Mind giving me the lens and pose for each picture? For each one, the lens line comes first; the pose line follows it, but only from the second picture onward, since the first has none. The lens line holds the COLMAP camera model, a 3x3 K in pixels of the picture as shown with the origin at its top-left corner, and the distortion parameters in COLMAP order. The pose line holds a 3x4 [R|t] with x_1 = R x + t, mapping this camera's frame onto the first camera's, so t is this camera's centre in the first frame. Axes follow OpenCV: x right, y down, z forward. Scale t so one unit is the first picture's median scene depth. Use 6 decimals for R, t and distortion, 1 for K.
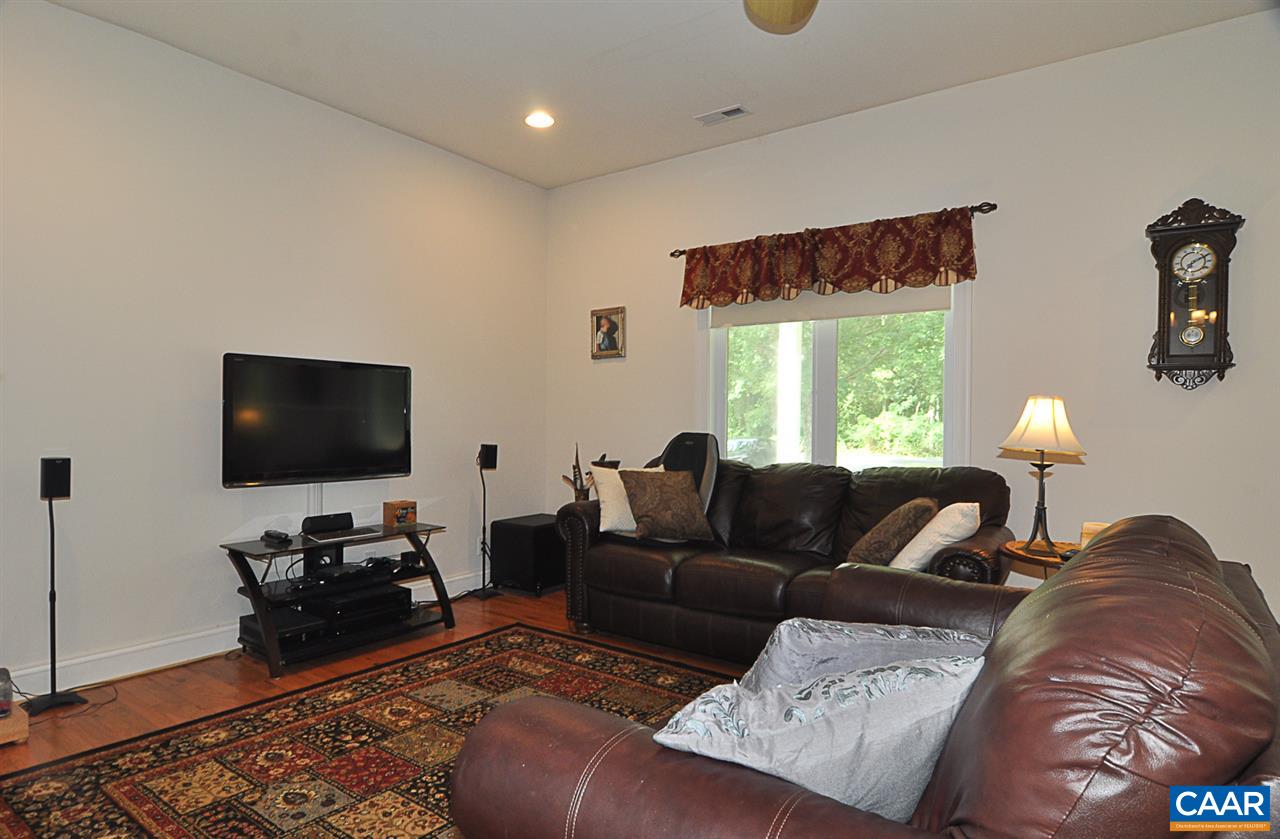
lens RADIAL K [[709.3, 0, 631.6], [0, 709.3, 424.3], [0, 0, 1]] dist [-0.003851, -0.014057]
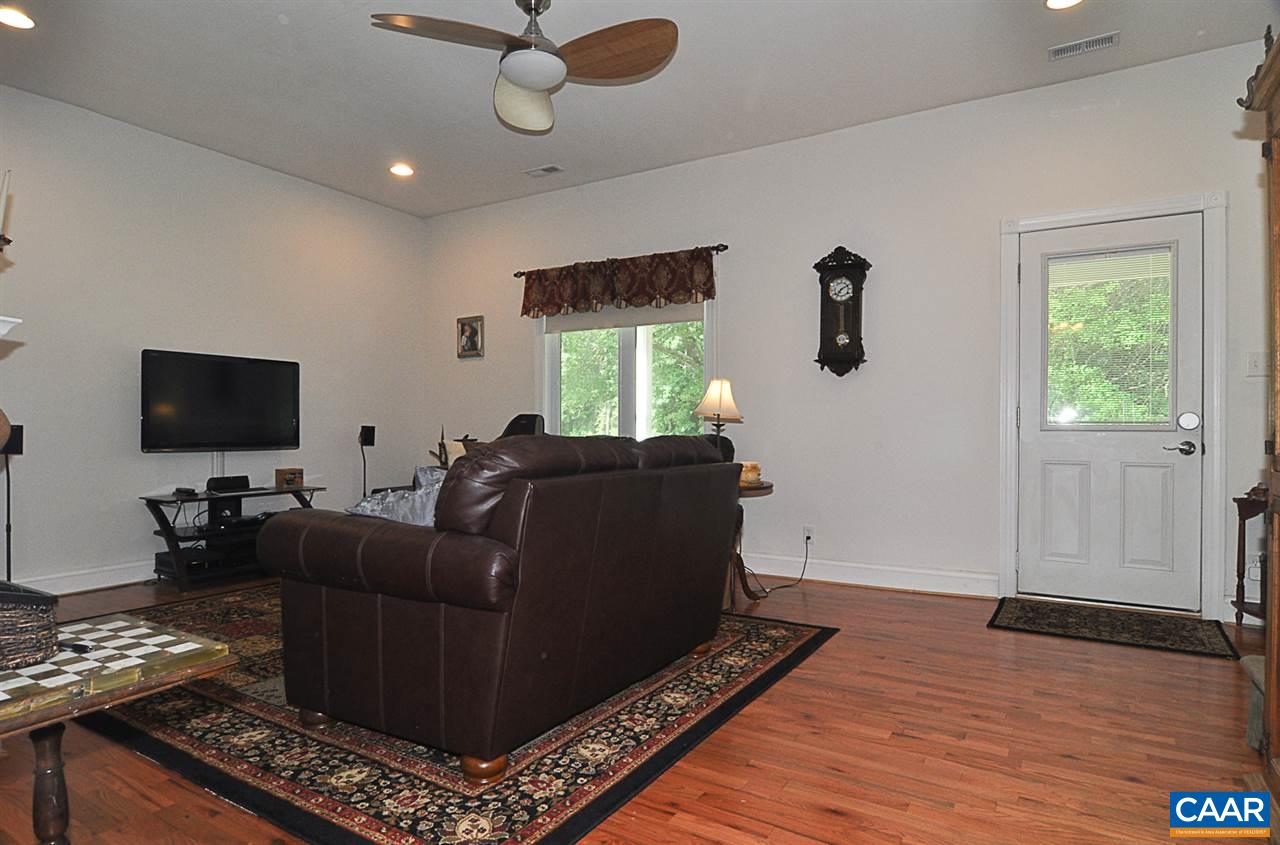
lens RADIAL K [[709.5, 0, 641.1], [0, 709.5, 429.0], [0, 0, 1]] dist [-0.004996, -0.011537]
pose [[0.995535, -0.004634, 0.094276, 0.183997], [0.005038, 0.999979, -0.004047, 0.048200], [-0.094255, 0.004504, 0.995538, -0.325077]]
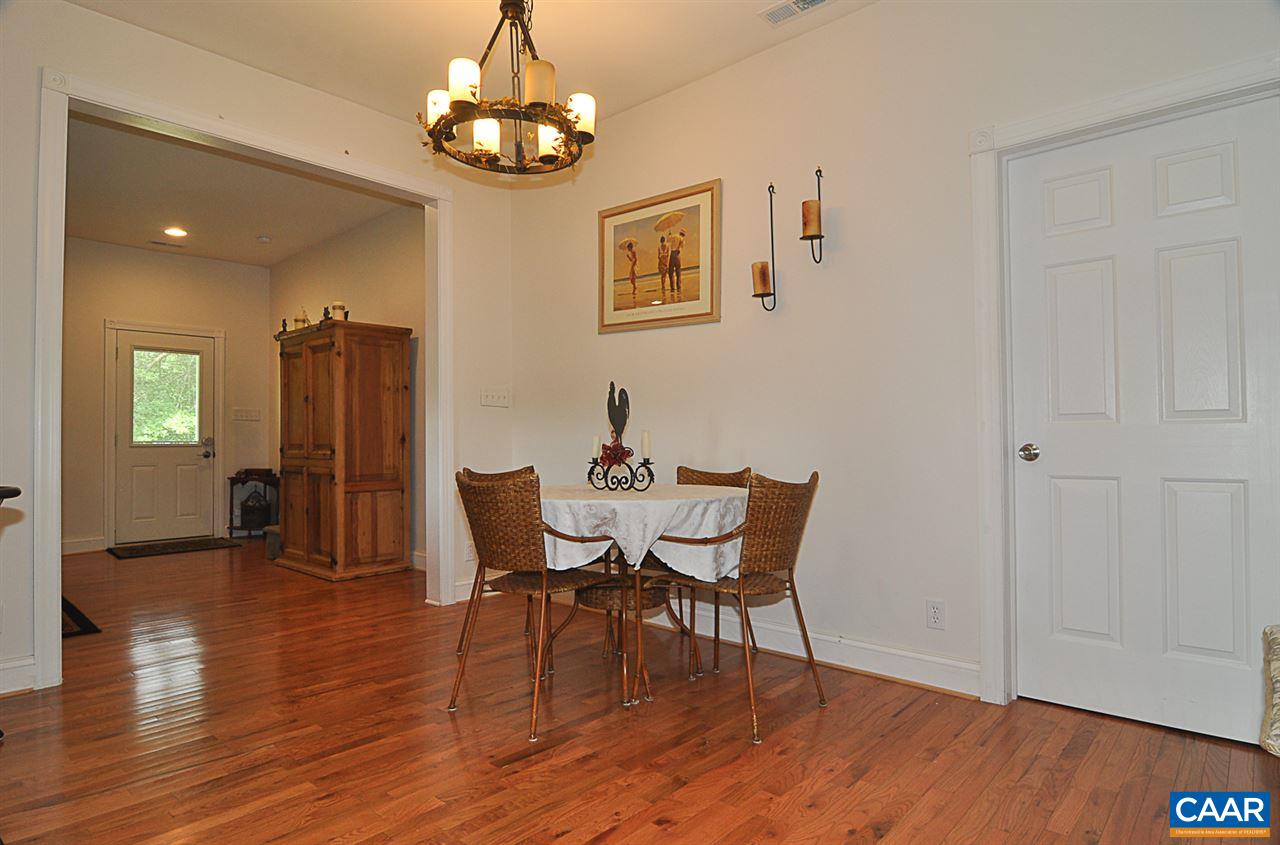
lens RADIAL K [[709.5, 0, 641.1], [0, 709.5, 429.0], [0, 0, 1]] dist [-0.004996, -0.011537]
pose [[0.099443, 0.008838, 0.995004, -0.733926], [0.016133, 0.999815, -0.010493, 0.043871], [-0.994912, 0.017096, 0.099282, -0.784648]]
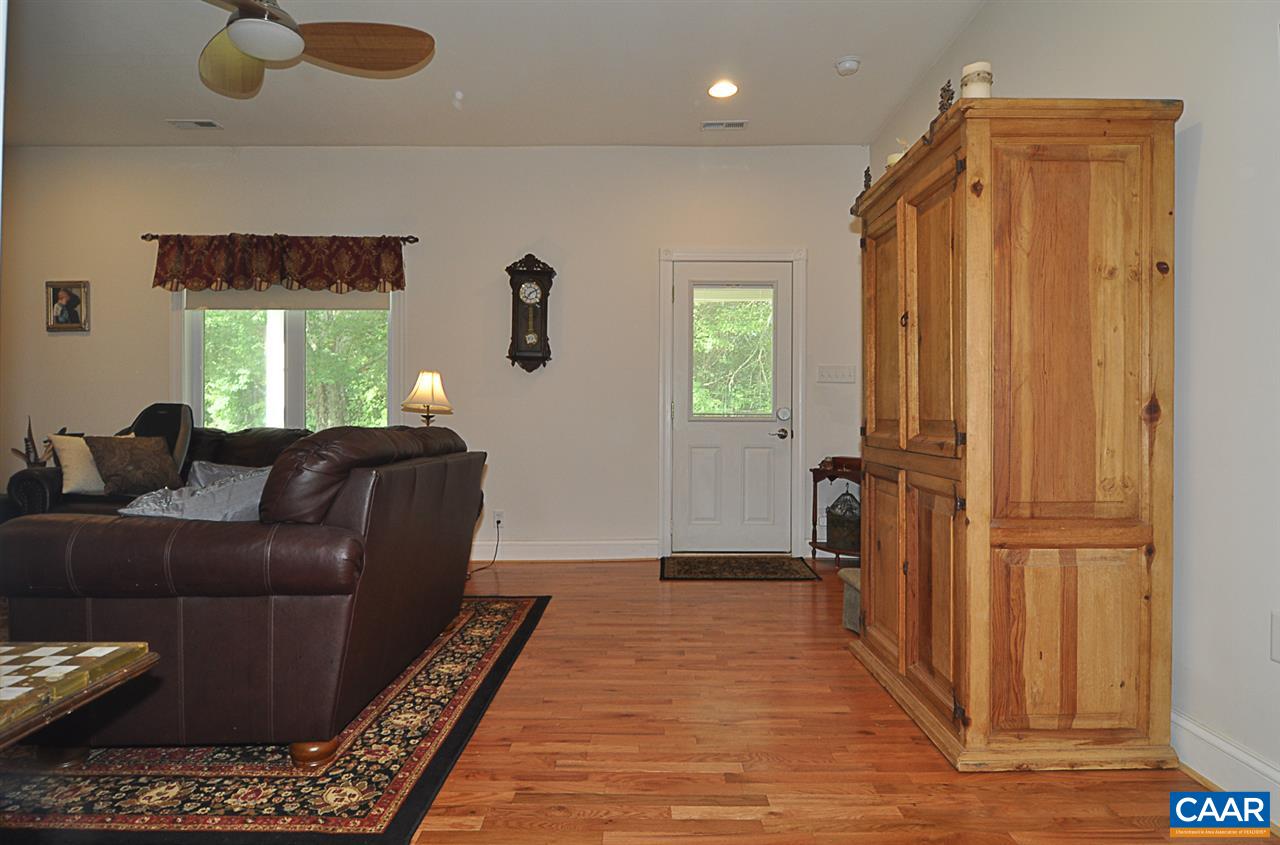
lens RADIAL K [[739.0, 0, 645.9], [0, 739.0, 421.5], [0, 0, 1]] dist [-0.002120, -0.010836]
pose [[0.800284, -0.007408, 0.599575, -0.004393], [0.007689, 0.999968, 0.002093, 0.046648], [-0.599571, 0.002935, 0.800316, -0.386390]]
